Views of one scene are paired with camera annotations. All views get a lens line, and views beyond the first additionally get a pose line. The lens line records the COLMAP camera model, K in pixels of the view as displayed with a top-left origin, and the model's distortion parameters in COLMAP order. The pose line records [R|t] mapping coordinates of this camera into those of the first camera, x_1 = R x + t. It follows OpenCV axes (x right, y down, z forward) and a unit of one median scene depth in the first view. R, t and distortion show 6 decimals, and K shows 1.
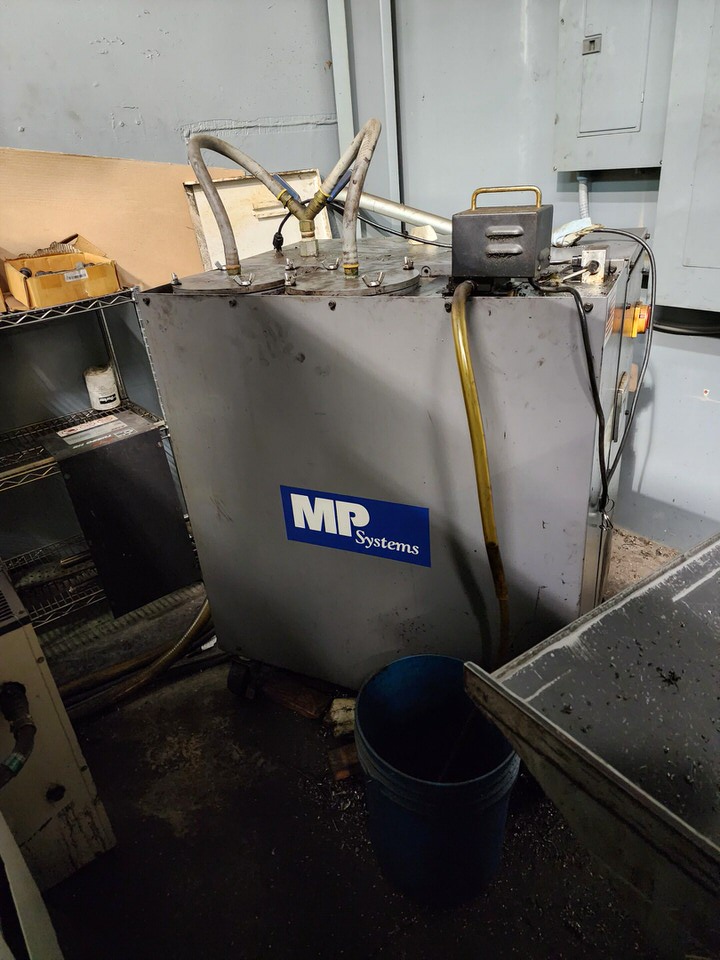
lens RADIAL K [[644.4, 0, 357.1], [0, 644.4, 469.0], [0, 0, 1]] dist [0.095443, -0.099231]
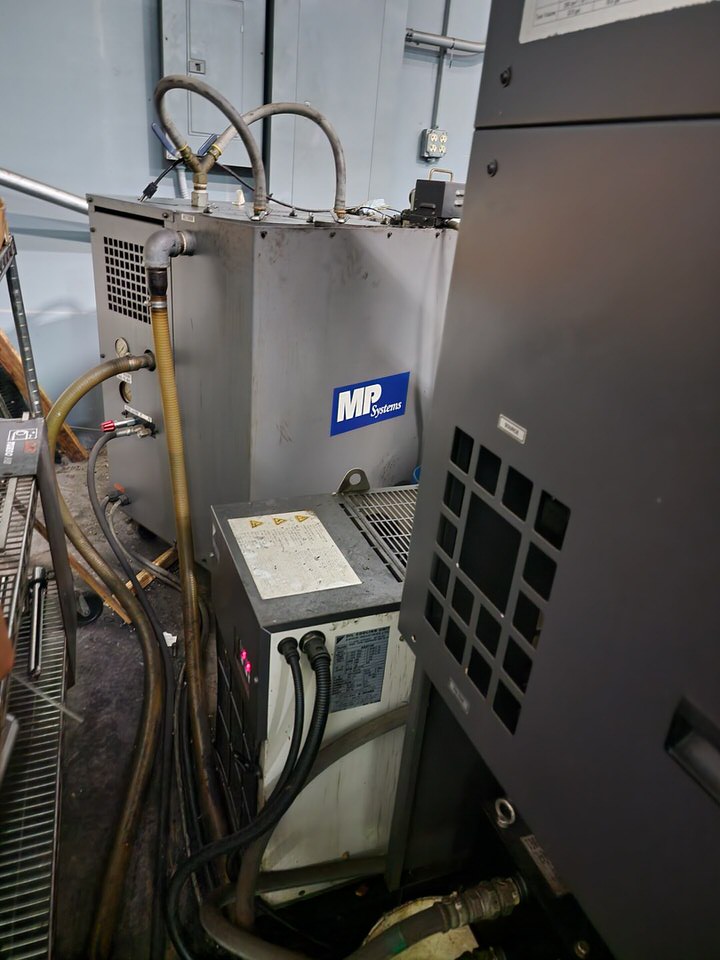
lens RADIAL K [[649.1, 0, 370.8], [0, 649.1, 478.8], [0, 0, 1]] dist [0.055427, -0.061564]
pose [[0.283104, -0.301229, 0.910556, -1.364980], [0.317662, 0.925260, 0.207328, -0.053515], [-0.904955, 0.230553, 0.357634, 0.552299]]
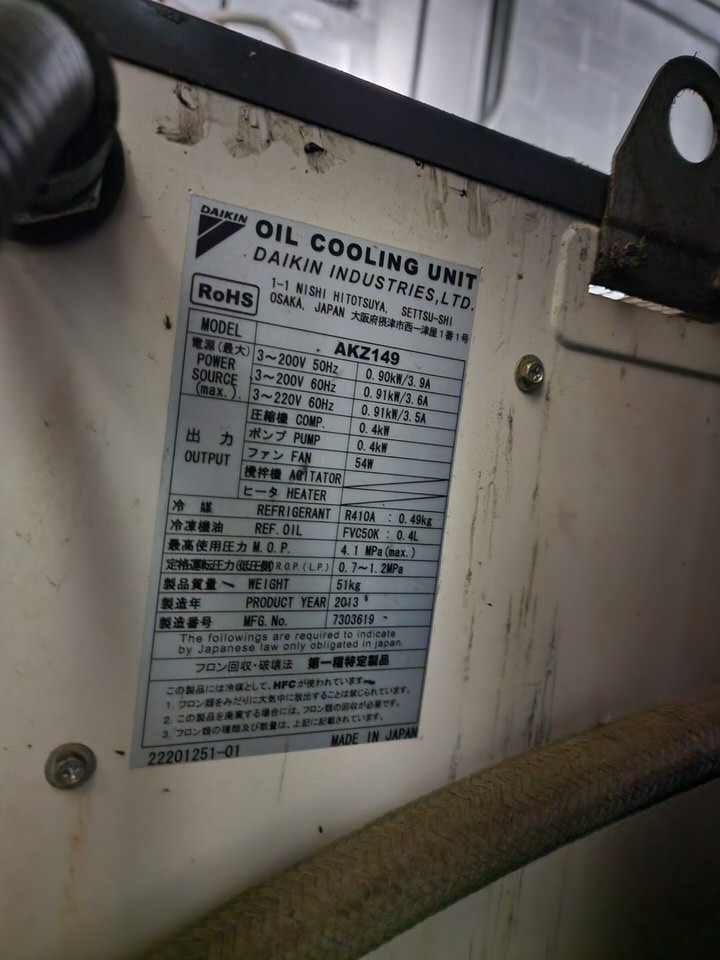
lens RADIAL K [[649.1, 0, 370.8], [0, 649.1, 478.8], [0, 0, 1]] dist [0.055427, -0.061564]
pose [[0.215756, 0.054144, 0.974945, -0.882803], [0.299313, 0.946728, -0.118816, 0.319971], [-0.929441, 0.317449, 0.188056, 0.847718]]
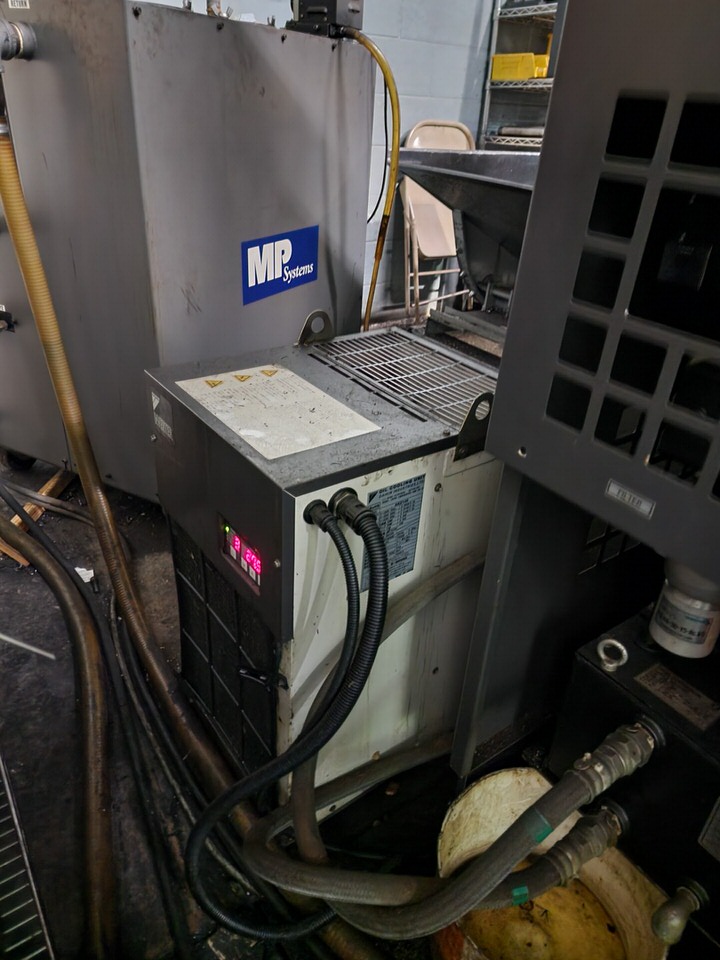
lens RADIAL K [[649.1, 0, 370.8], [0, 649.1, 478.8], [0, 0, 1]] dist [0.055427, -0.061564]
pose [[0.034947, -0.430317, 0.902001, -1.272442], [0.379277, 0.840742, 0.386397, 0.018491], [-0.924623, 0.328605, 0.192591, 0.770969]]
